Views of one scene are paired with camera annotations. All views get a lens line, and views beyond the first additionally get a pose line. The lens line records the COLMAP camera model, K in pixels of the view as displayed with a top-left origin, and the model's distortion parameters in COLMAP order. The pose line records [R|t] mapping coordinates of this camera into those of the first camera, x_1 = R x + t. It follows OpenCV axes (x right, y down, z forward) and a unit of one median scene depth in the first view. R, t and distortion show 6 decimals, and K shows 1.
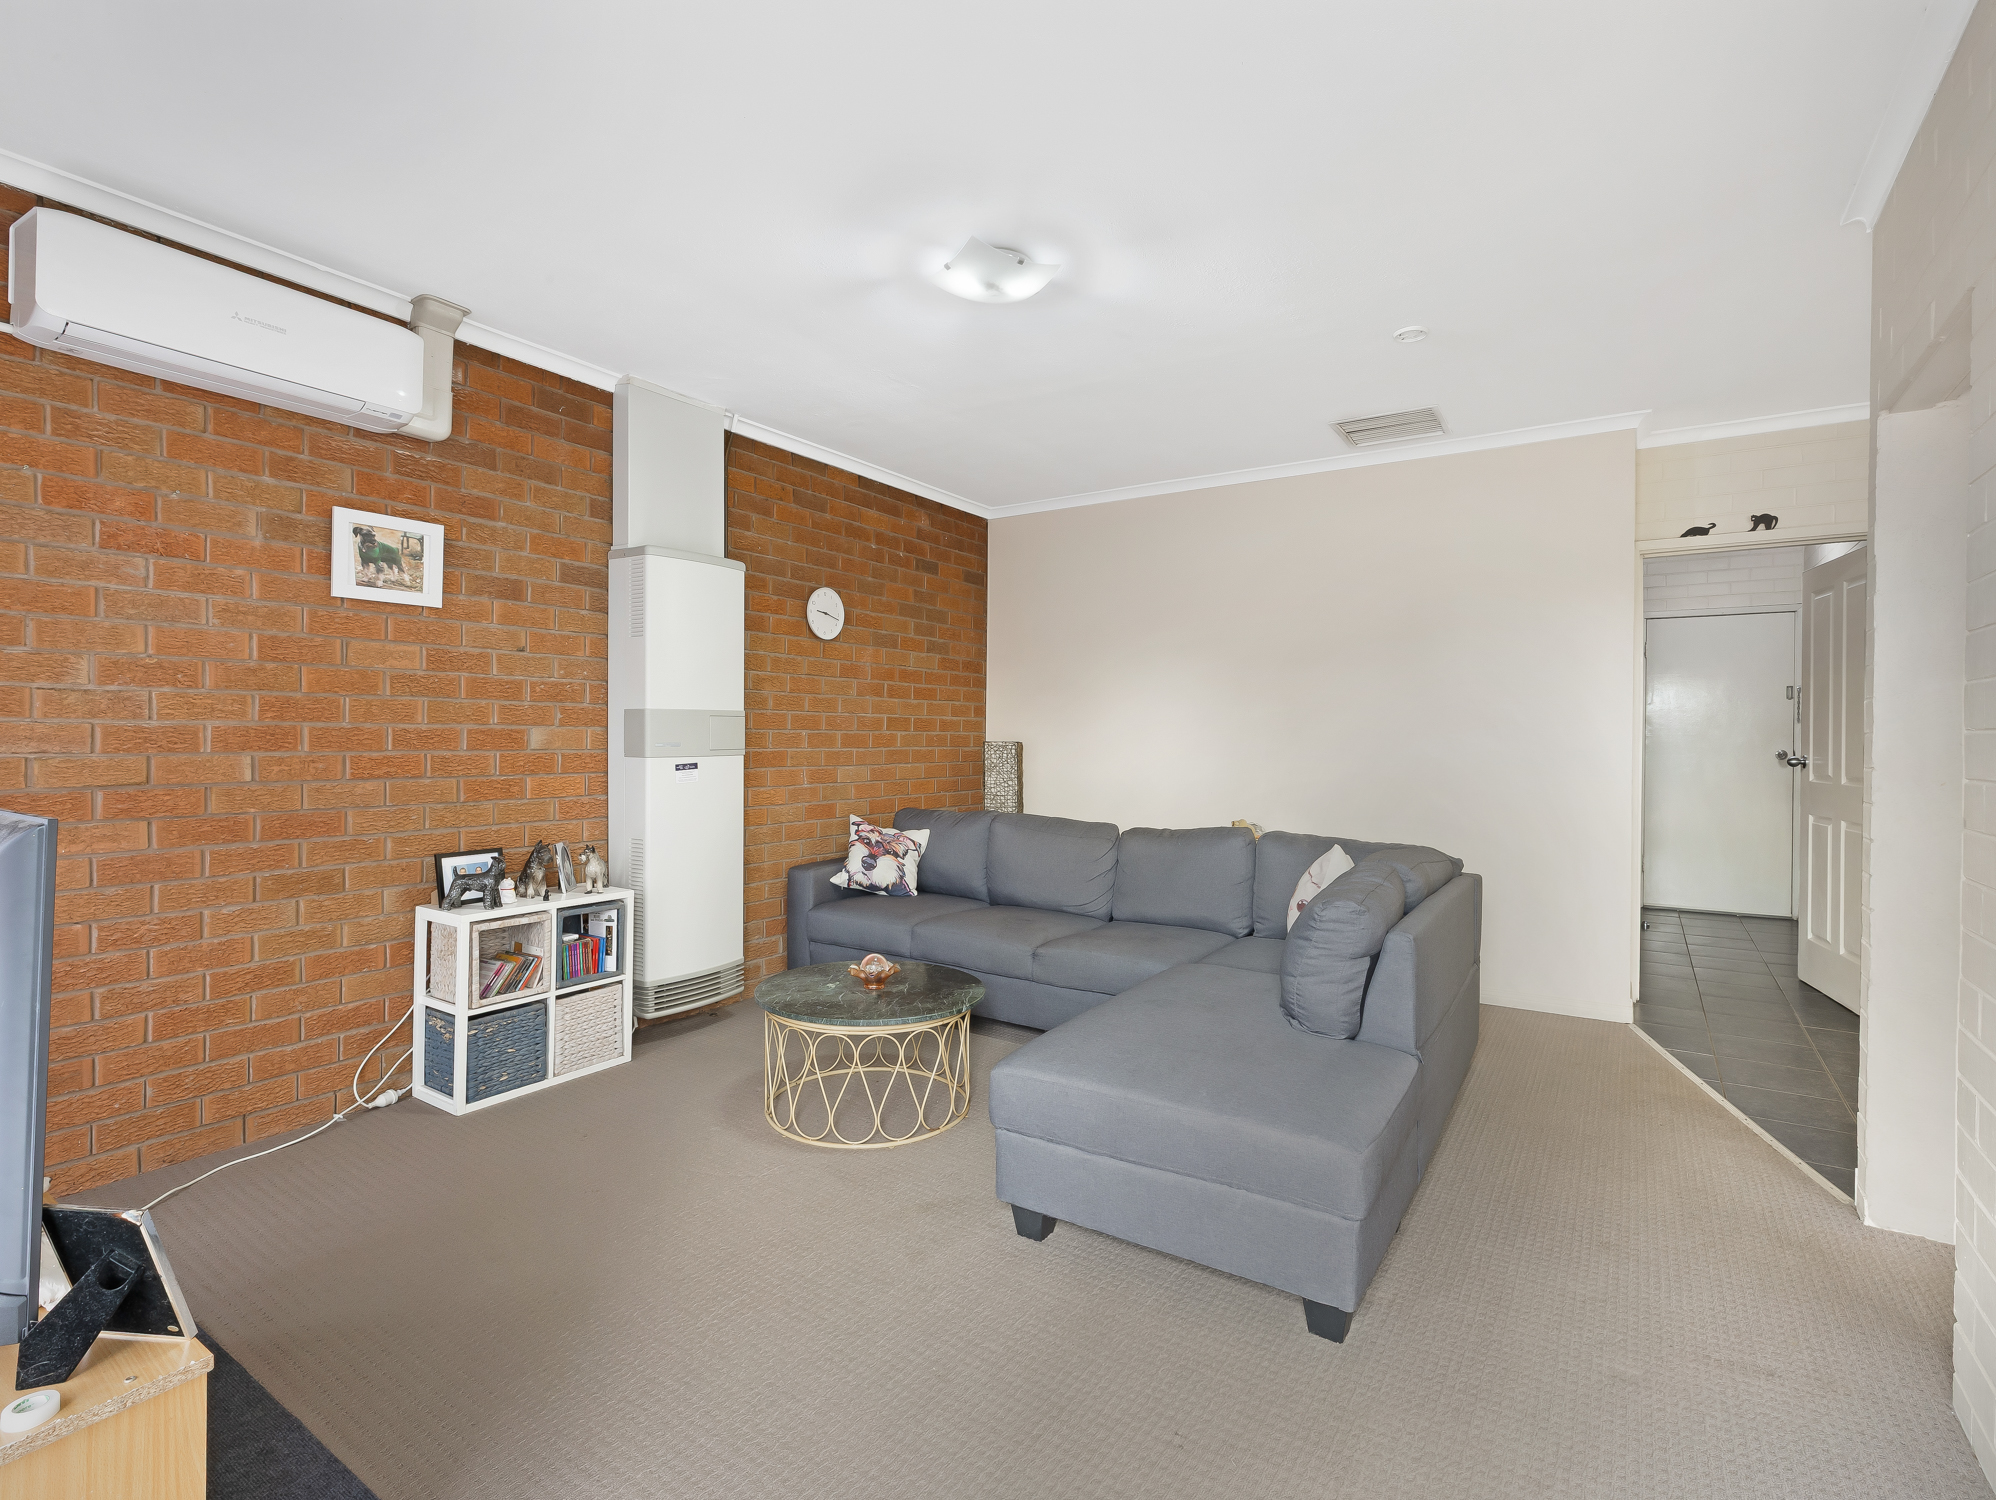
lens RADIAL K [[963.2, 0, 997.8], [0, 963.2, 733.7], [0, 0, 1]] dist [0.001867, 0.000073]
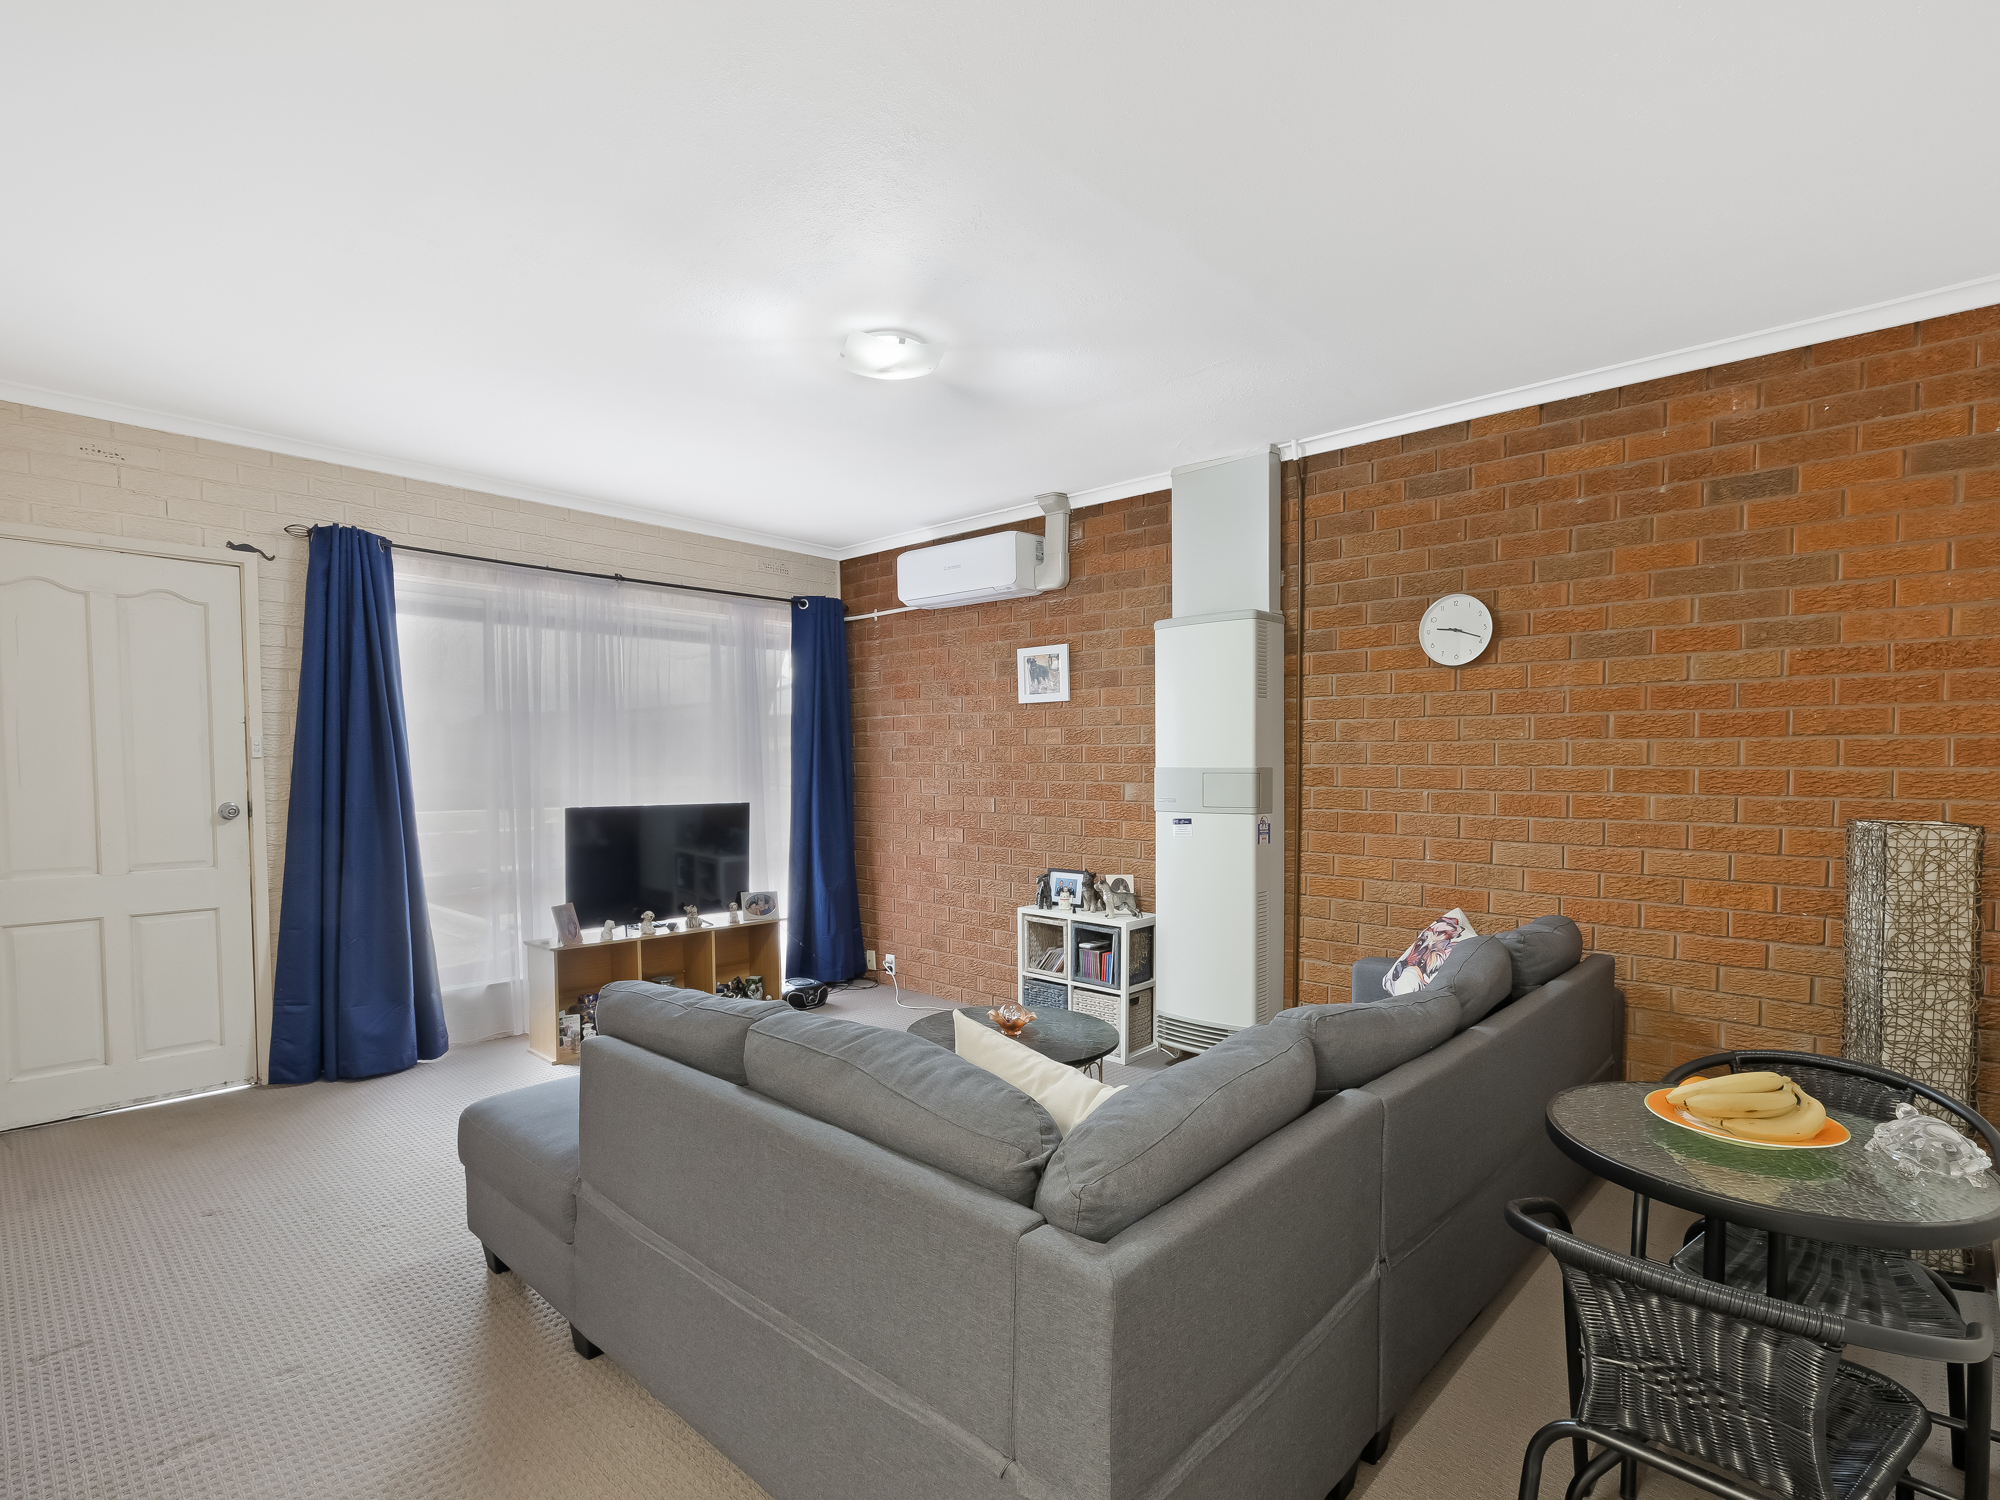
lens RADIAL K [[965.1, 0, 1028.3], [0, 965.1, 819.7], [0, 0, 1]] dist [0.001867, 0.000073]
pose [[-0.141260, 0.041136, -0.989117, 0.783187], [-0.009802, 0.999029, 0.042949, -0.011951], [0.989924, 0.015762, -0.140720, 1.025009]]
